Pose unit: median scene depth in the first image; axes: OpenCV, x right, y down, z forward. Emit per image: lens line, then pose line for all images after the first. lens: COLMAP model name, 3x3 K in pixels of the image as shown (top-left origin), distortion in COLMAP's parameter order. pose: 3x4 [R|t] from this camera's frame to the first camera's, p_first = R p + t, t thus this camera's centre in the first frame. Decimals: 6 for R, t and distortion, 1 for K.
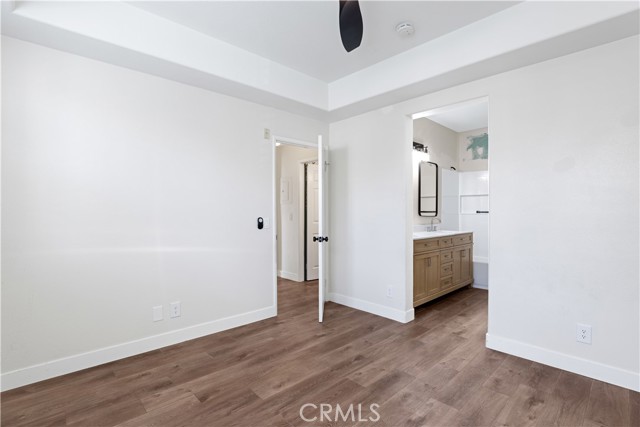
lens RADIAL K [[303.6, 0, 320.0], [0, 303.6, 213.9], [0, 0, 1]] dist [-0.029543, 0.003182]
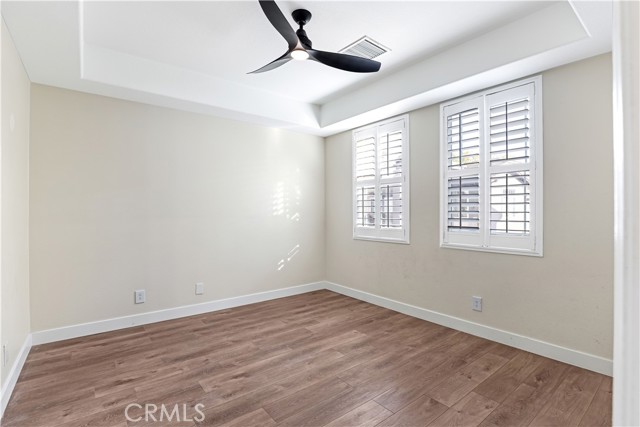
lens RADIAL K [[303.6, 0, 320.0], [0, 303.6, 213.7], [0, 0, 1]] dist [-0.029543, 0.003182]
pose [[-0.995886, 0.001760, 0.090599, -0.061127], [0.002826, 0.999928, 0.011635, -0.004858], [-0.090572, 0.011843, -0.995819, 1.116367]]
